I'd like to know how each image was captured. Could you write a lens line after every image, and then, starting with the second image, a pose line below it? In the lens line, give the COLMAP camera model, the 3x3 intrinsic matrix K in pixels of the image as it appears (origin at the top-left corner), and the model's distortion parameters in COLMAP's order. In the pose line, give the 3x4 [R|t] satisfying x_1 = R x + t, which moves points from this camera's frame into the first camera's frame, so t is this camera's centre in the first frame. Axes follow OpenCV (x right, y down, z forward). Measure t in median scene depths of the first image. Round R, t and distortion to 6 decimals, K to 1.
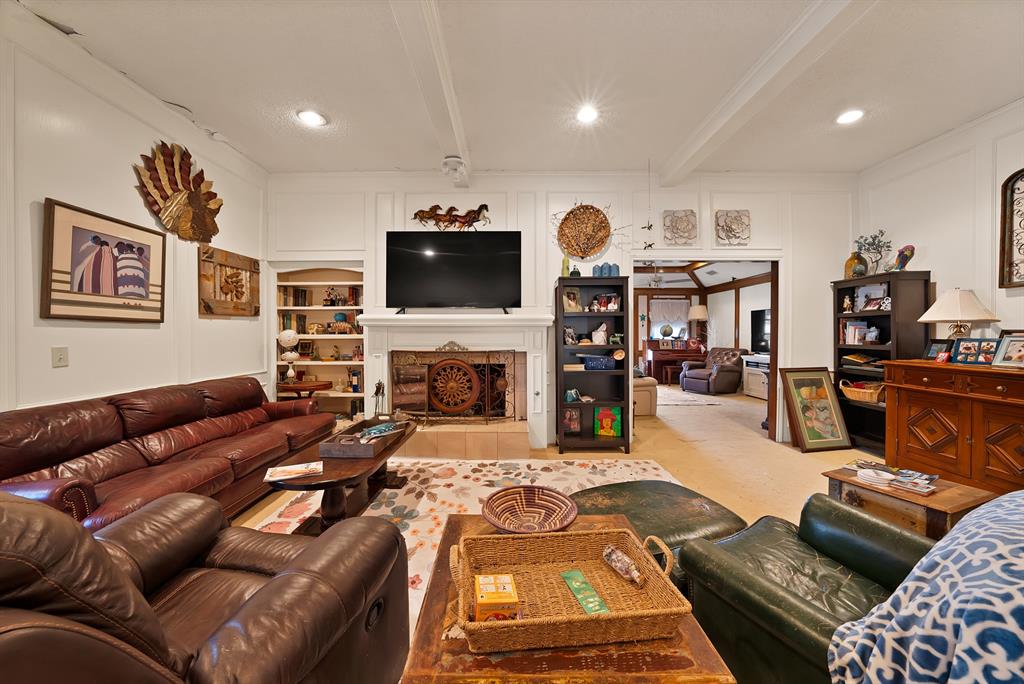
lens RADIAL K [[364.6, 0, 508.1], [0, 364.6, 335.8], [0, 0, 1]] dist [-0.022803, 0.005611]
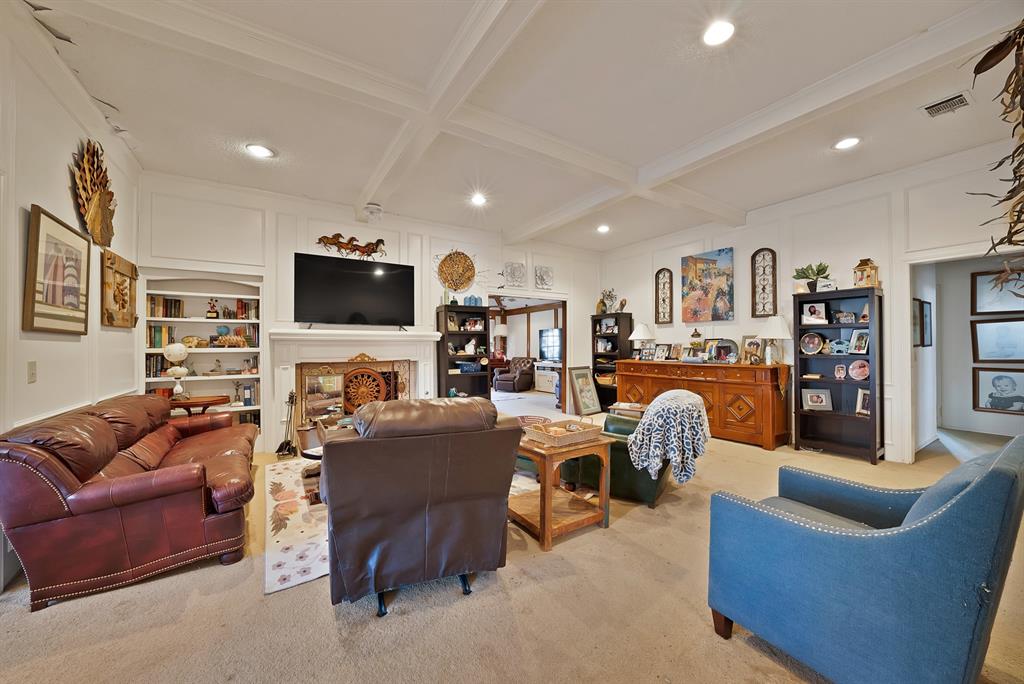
lens RADIAL K [[378.3, 0, 511.7], [0, 378.3, 338.7], [0, 0, 1]] dist [-0.000650, -0.000155]
pose [[0.832752, 0.008646, 0.553579, -0.404138], [0.006950, 0.999636, -0.026068, 0.003257], [-0.553603, 0.025556, 0.832389, -0.279800]]
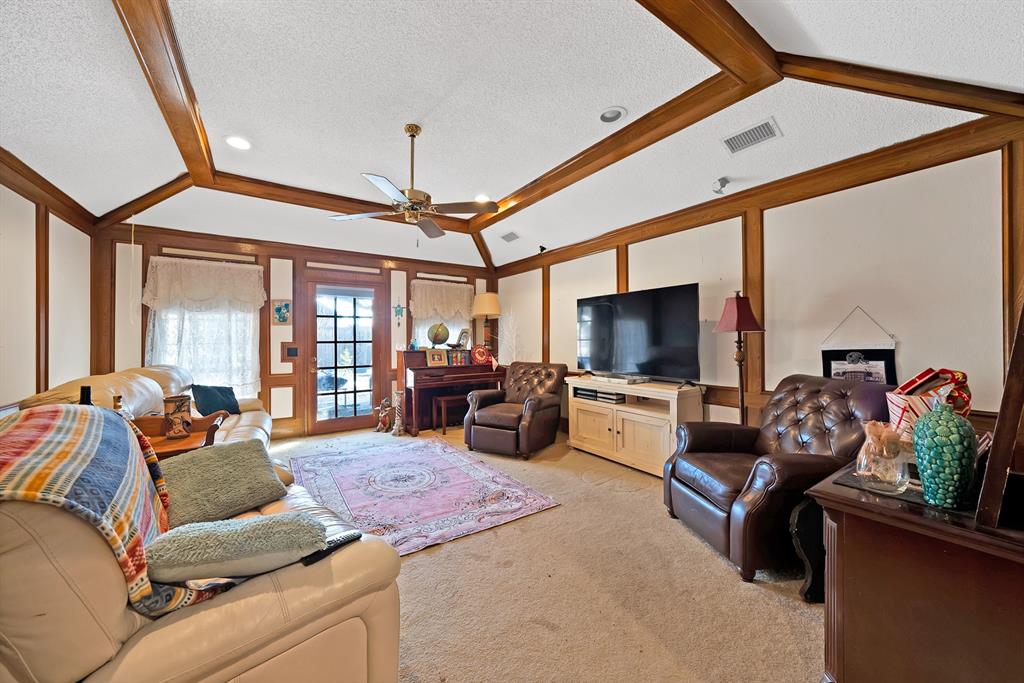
lens RADIAL K [[364.6, 0, 508.1], [0, 364.6, 335.3], [0, 0, 1]] dist [-0.022803, 0.005611]
pose [[0.822683, 0.007187, 0.568455, 0.455711], [0.003119, 0.999848, -0.017155, -0.002306], [-0.568492, 0.015886, 0.822535, 1.061375]]
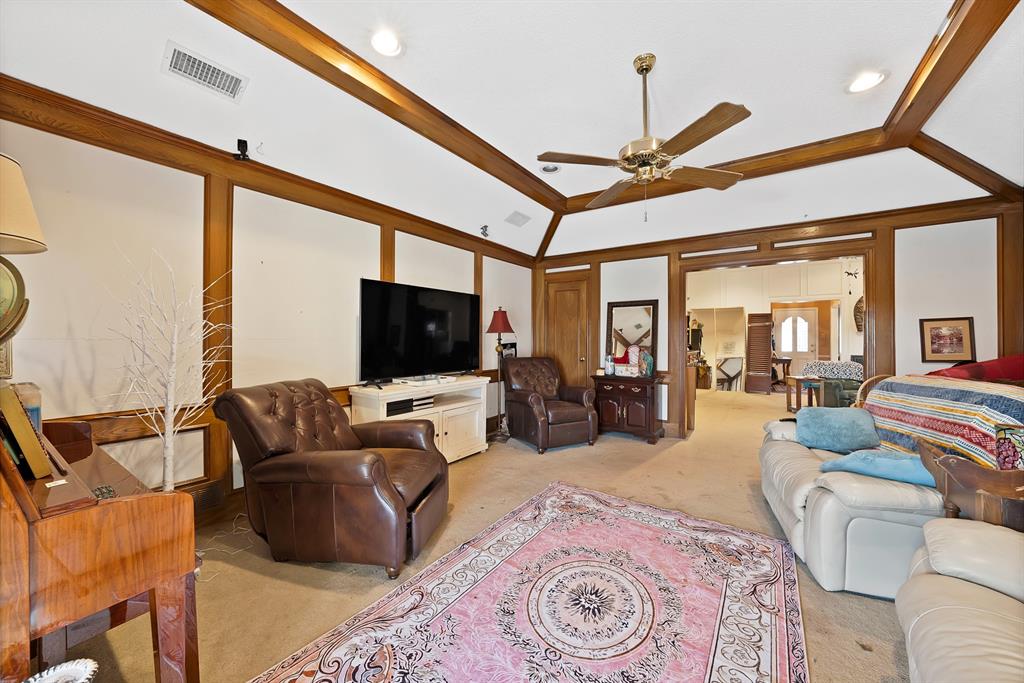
lens RADIAL K [[378.3, 0, 511.7], [0, 378.3, 338.2], [0, 0, 1]] dist [-0.000650, -0.000155]
pose [[-0.833454, -0.008646, 0.552522, 0.558329], [-0.005601, 0.999958, 0.007199, -0.012554], [-0.552561, 0.002906, -0.833467, 2.306793]]
